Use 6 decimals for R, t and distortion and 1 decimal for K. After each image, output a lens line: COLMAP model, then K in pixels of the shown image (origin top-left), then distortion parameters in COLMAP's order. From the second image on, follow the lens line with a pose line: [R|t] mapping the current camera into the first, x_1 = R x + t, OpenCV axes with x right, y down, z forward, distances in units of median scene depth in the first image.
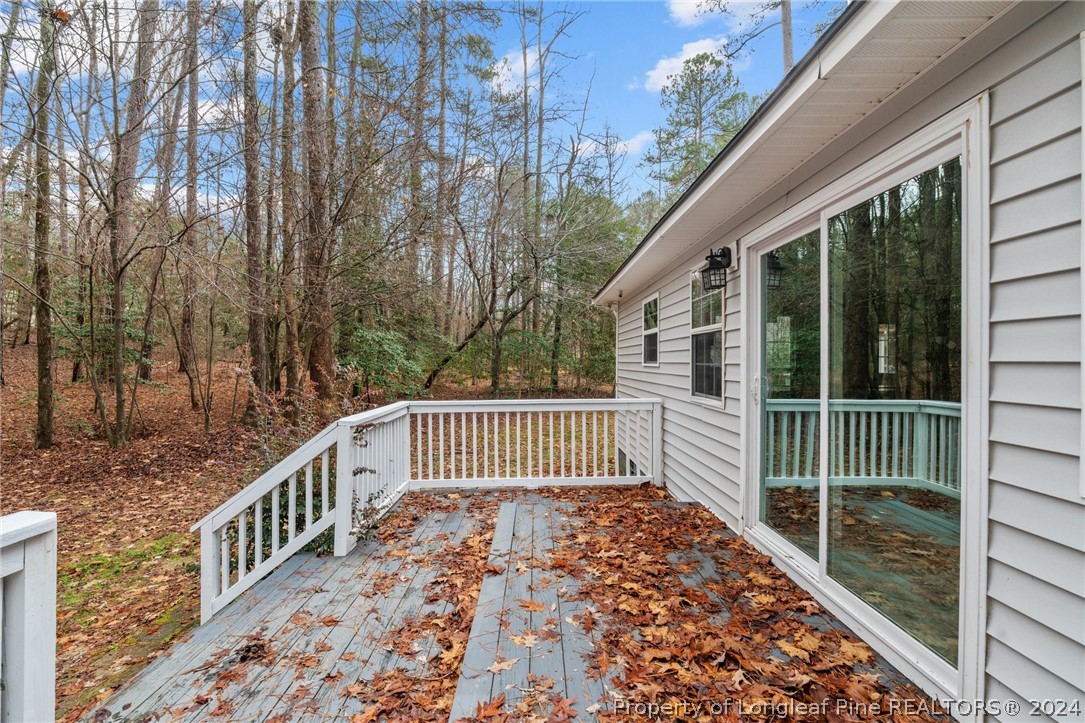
lens RADIAL K [[475.8, 0, 531.9], [0, 475.8, 361.5], [0, 0, 1]] dist [-0.010392, 0.002019]
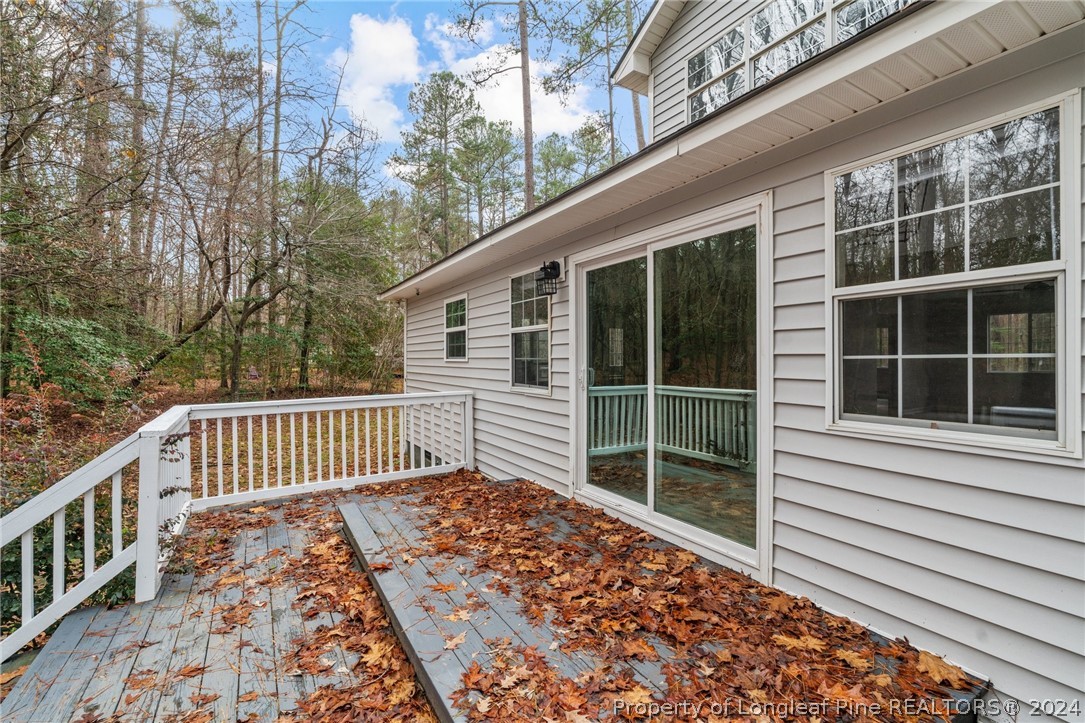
lens RADIAL K [[475.8, 0, 505.6], [0, 475.8, 357.2], [0, 0, 1]] dist [-0.010392, 0.002019]
pose [[0.869012, -0.001260, 0.494789, -0.321251], [0.003007, 0.999992, -0.002735, 0.006119], [-0.494782, 0.003865, 0.869009, 0.013315]]
